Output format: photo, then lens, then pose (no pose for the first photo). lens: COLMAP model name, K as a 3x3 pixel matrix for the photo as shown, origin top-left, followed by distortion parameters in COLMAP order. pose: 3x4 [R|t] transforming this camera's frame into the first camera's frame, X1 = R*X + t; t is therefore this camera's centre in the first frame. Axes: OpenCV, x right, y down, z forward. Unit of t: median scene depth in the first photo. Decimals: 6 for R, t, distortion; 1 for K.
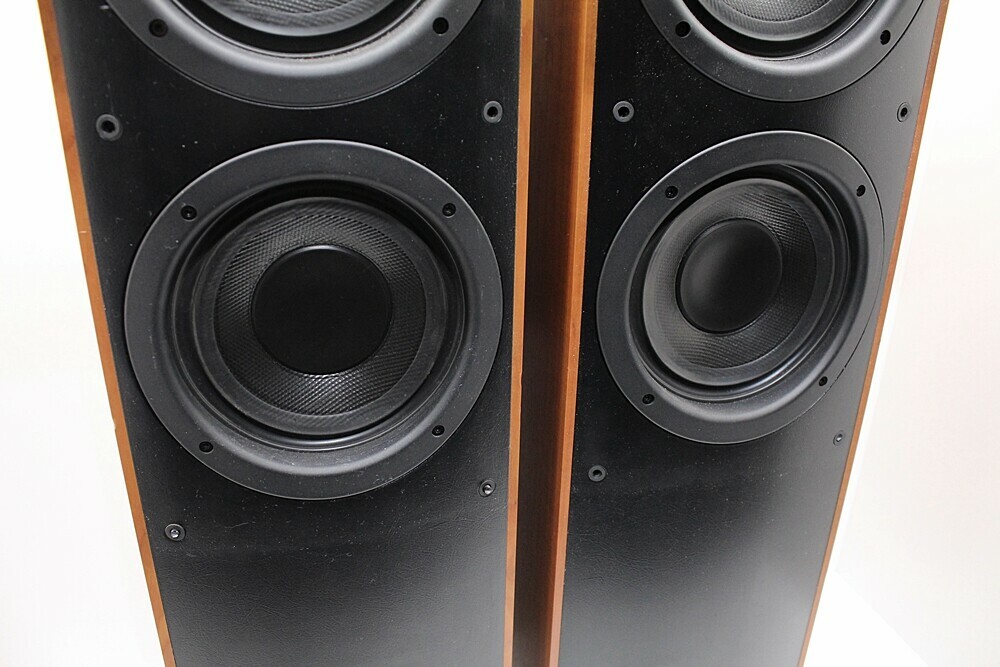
lens RADIAL K [[818.9, 0, 494.8], [0, 818.9, 346.6], [0, 0, 1]] dist [-0.171174, 0.145328]
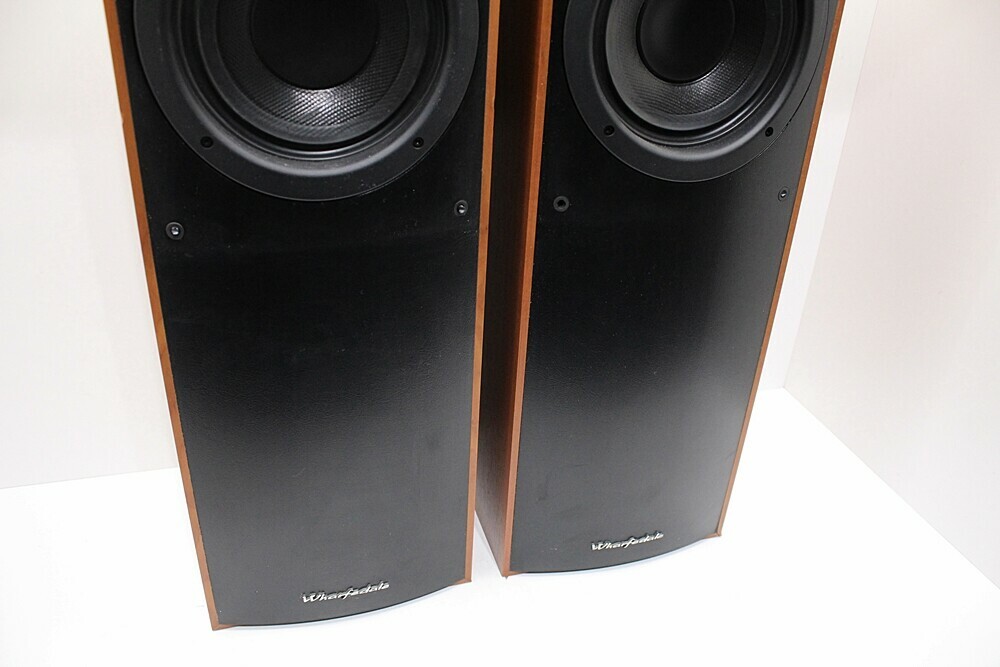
lens RADIAL K [[818.9, 0, 494.8], [0, 818.9, 346.6], [0, 0, 1]] dist [-0.171174, 0.145328]
pose [[0.998992, 0.014003, 0.042658, -0.008902], [-0.018568, 0.993916, 0.108564, 0.257845], [-0.040878, -0.109247, 0.993174, -0.118472]]
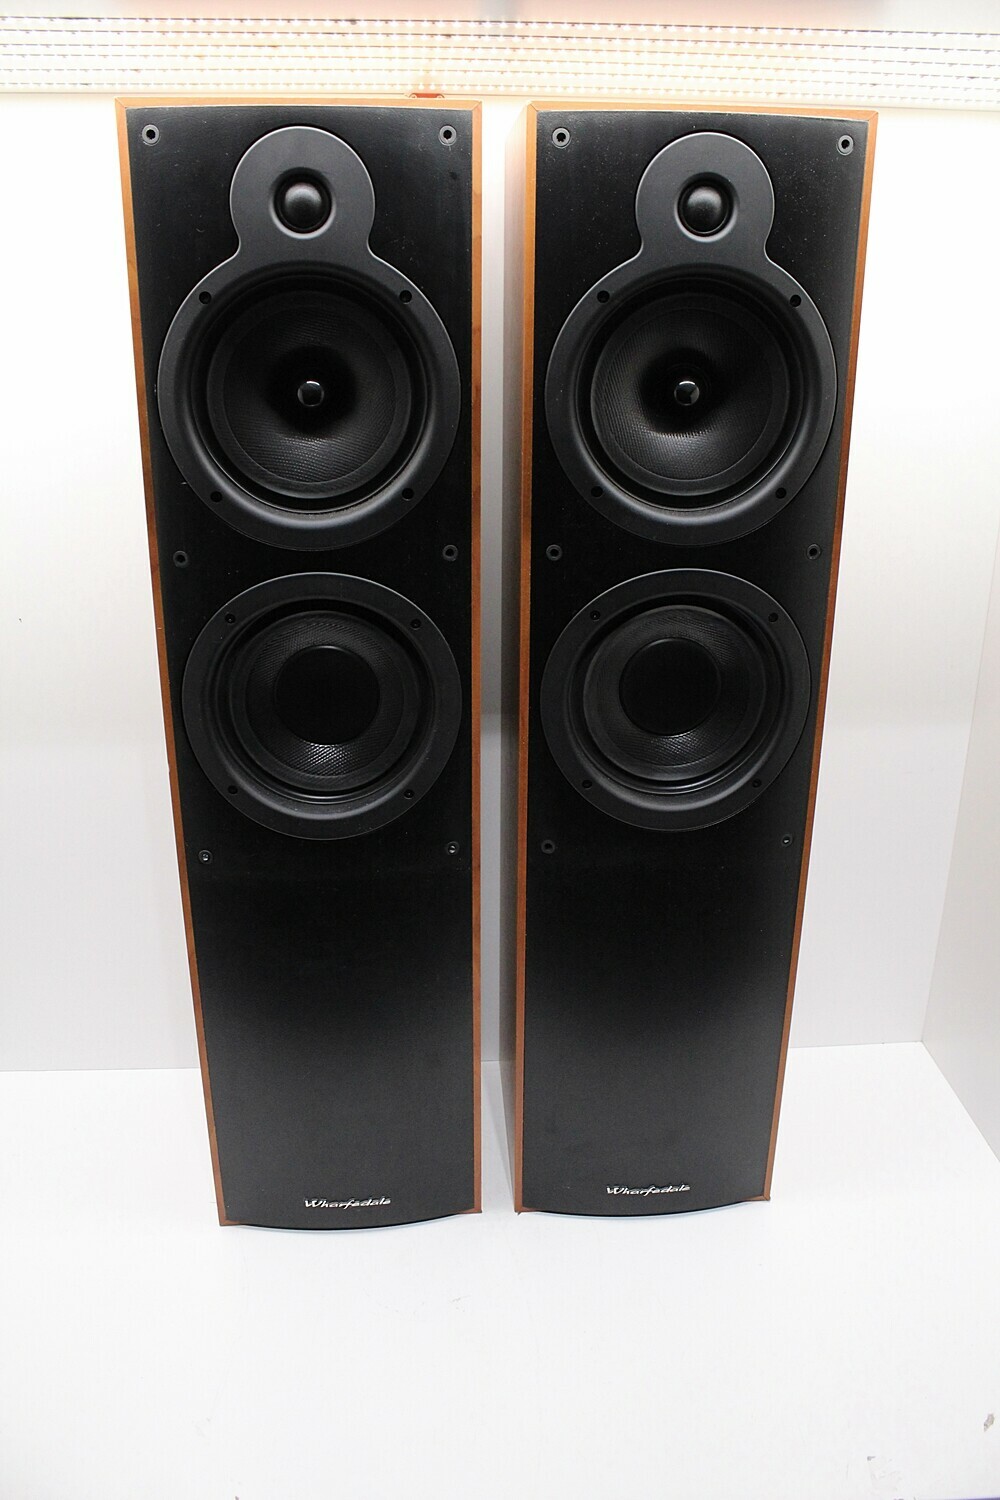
lens RADIAL K [[1228.3, 0, 500.0], [0, 1228.3, 750.0], [0, 0, 1]] dist [-0.171174, 0.145328]
pose [[0.981302, 0.057757, -0.183605, 0.423033], [-0.066430, 0.996930, -0.041439, 0.105562], [0.180648, 0.052861, 0.982126, -0.873574]]
